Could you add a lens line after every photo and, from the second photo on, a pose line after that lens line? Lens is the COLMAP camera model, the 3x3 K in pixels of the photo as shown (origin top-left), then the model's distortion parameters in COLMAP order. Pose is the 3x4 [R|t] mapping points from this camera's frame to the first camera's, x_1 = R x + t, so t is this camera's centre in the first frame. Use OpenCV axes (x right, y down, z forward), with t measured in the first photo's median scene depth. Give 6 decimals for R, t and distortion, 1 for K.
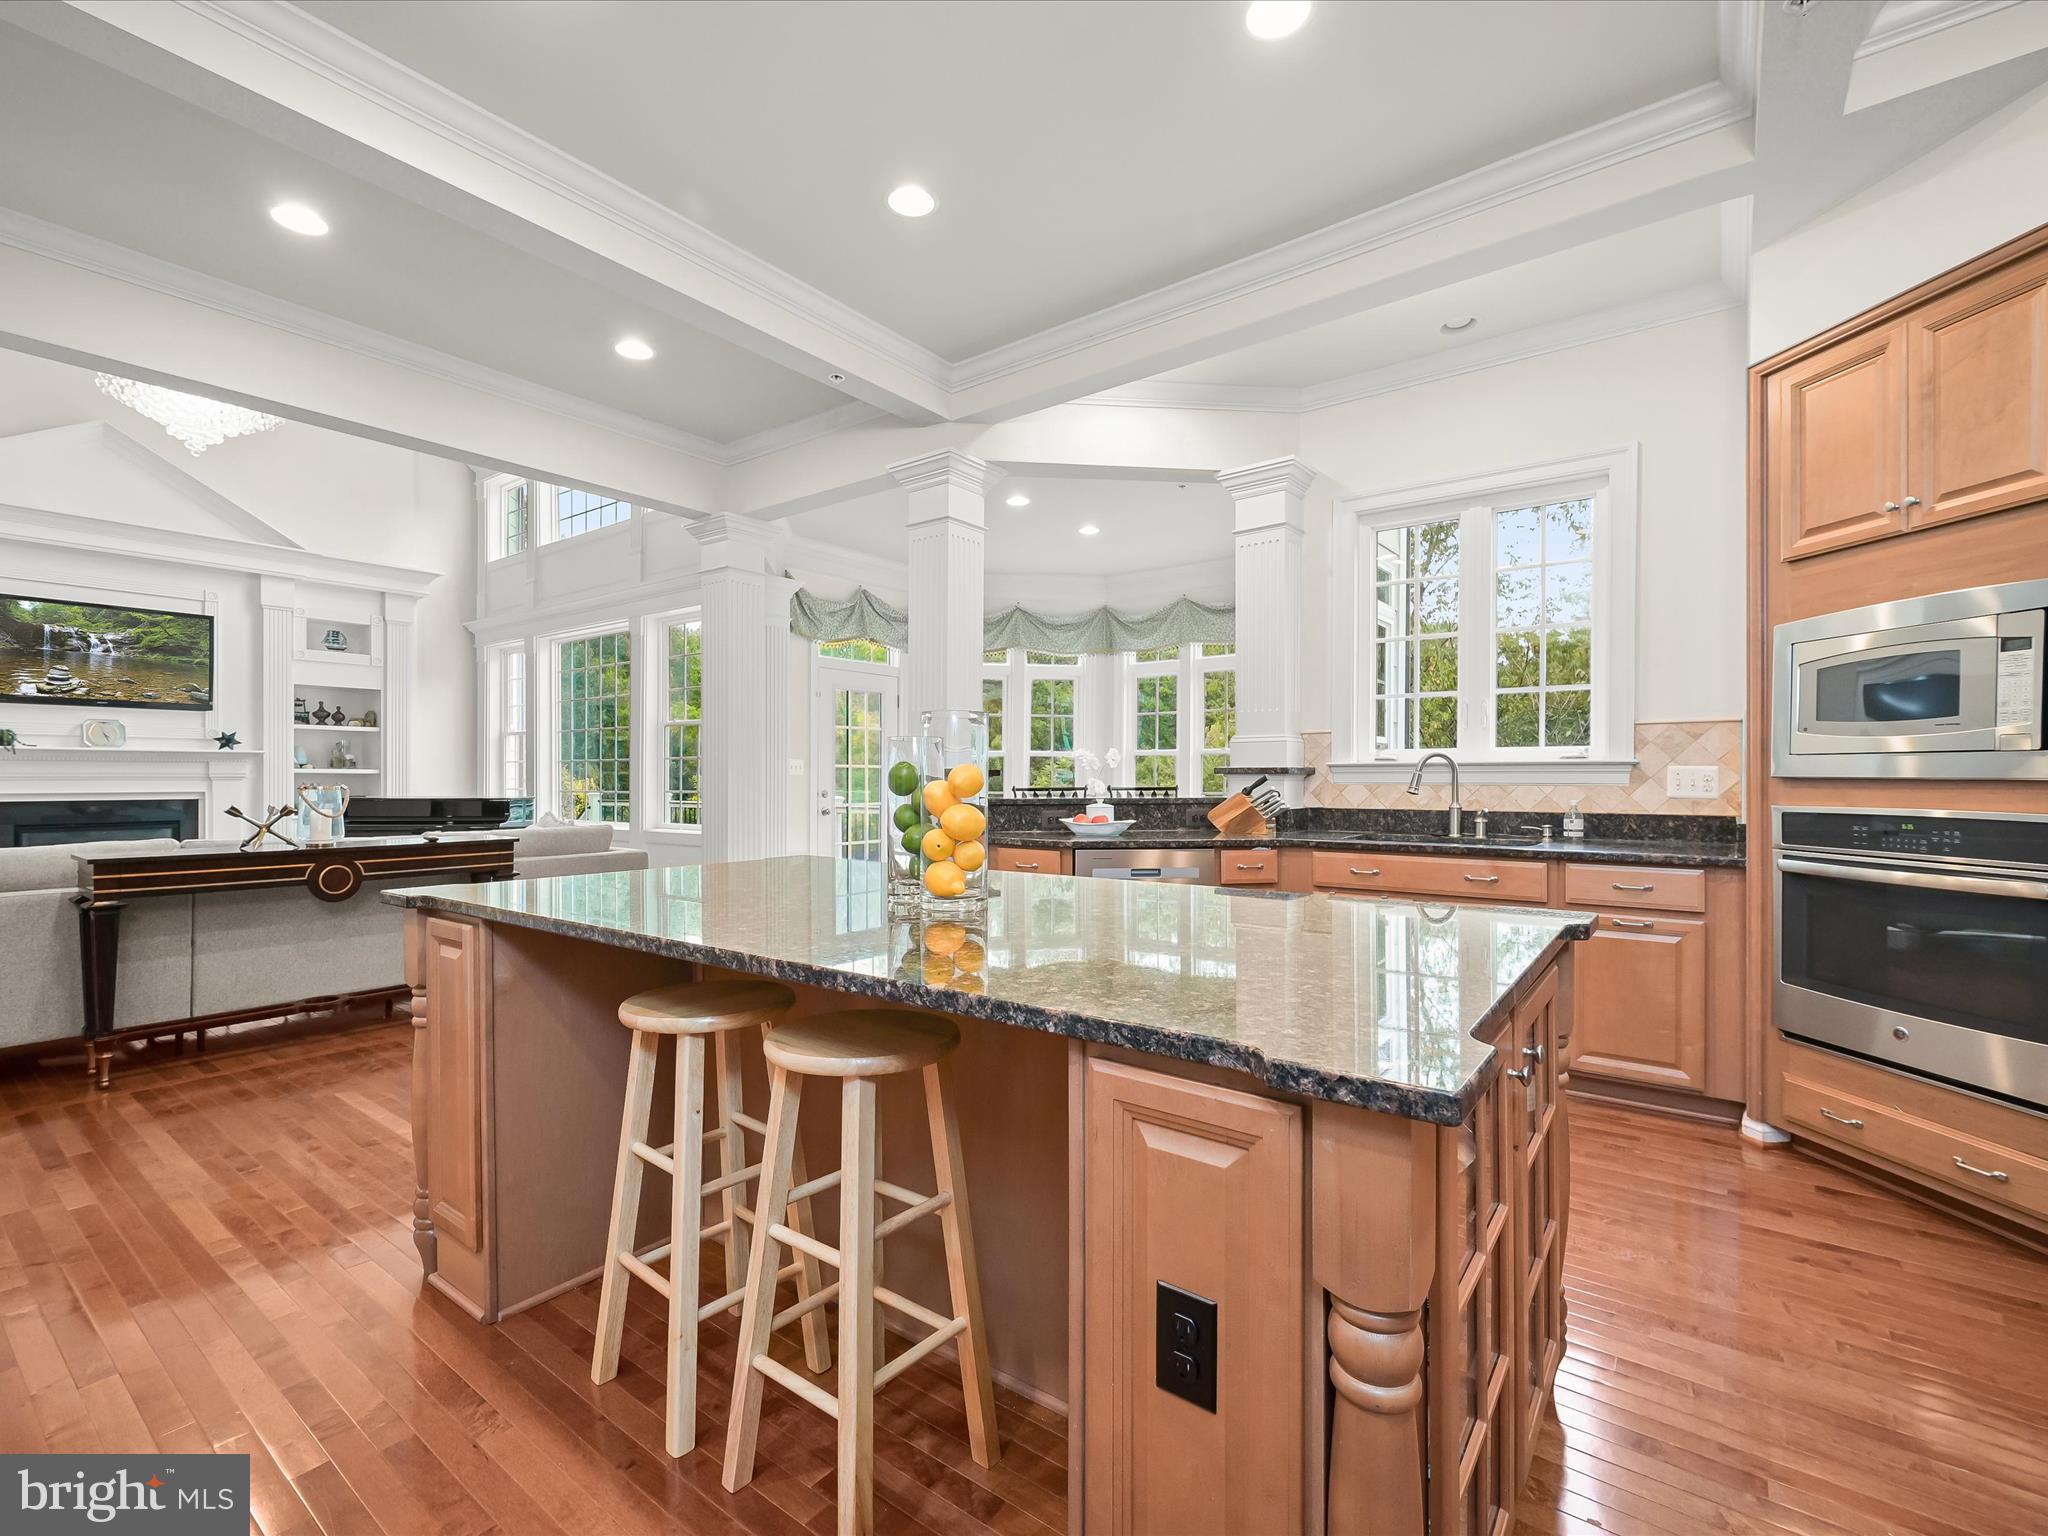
lens RADIAL K [[911.5, 0, 1024.0], [0, 911.5, 768.0], [0, 0, 1]] dist [0.015280, 0.000071]
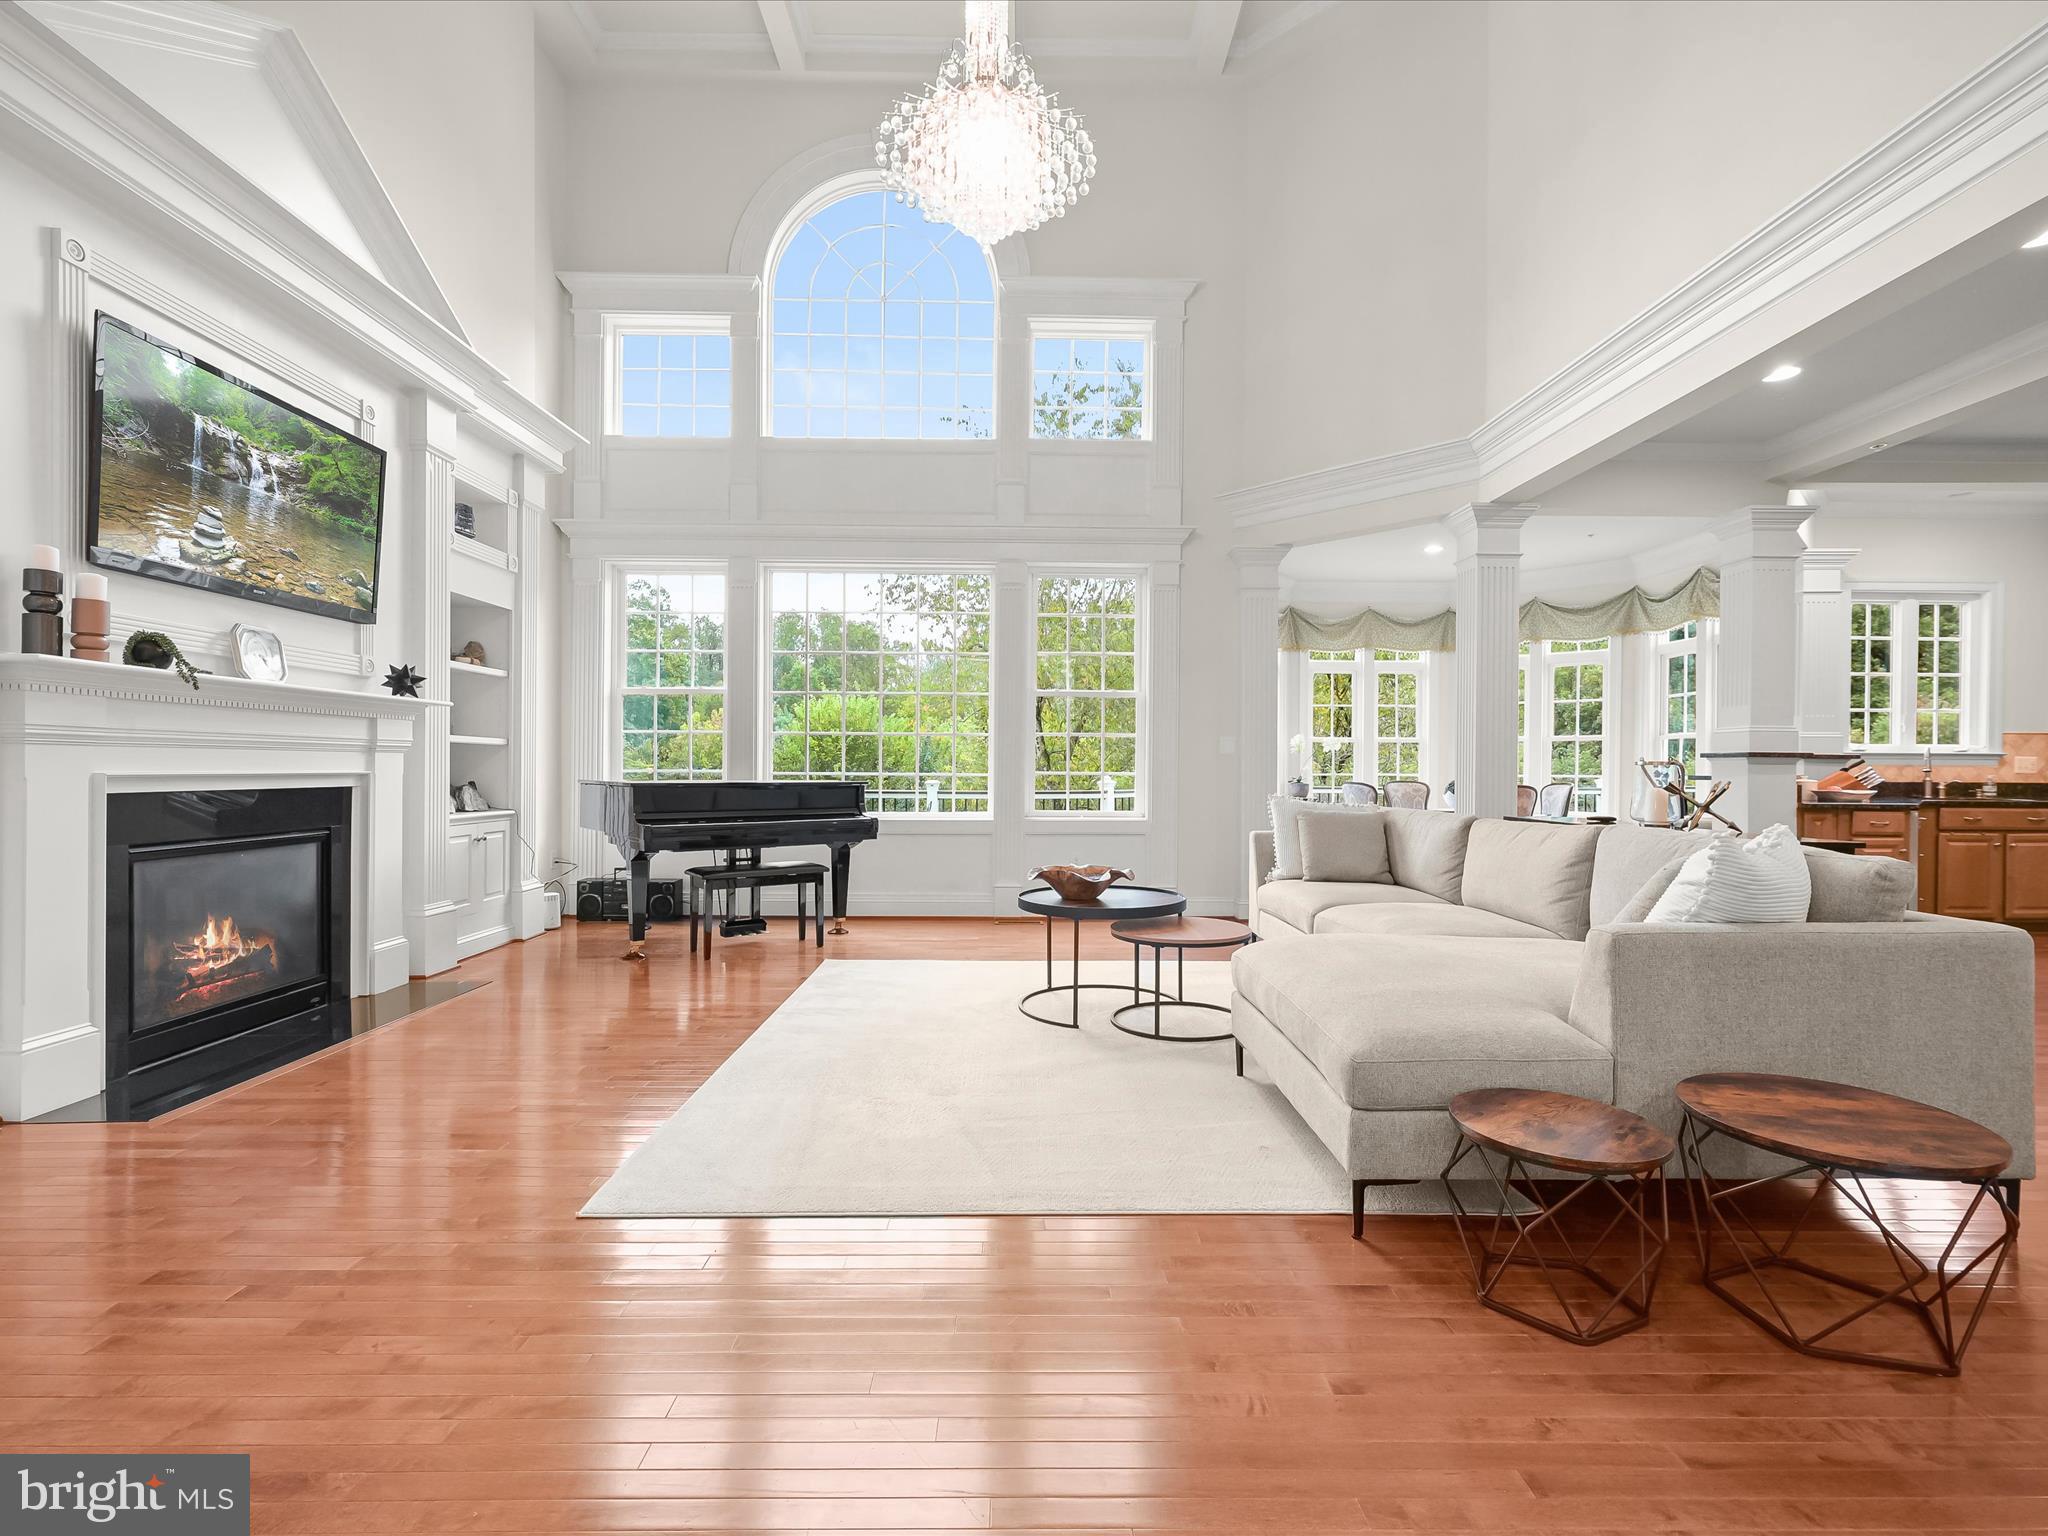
lens RADIAL K [[911.5, 0, 1024.0], [0, 911.5, 768.0], [0, 0, 1]] dist [0.015280, 0.000071]
pose [[0.789113, 0.002367, 0.614243, -0.983997], [-0.013705, 0.999811, 0.013754, 0.010863], [-0.614095, -0.019272, 0.788997, 0.362243]]
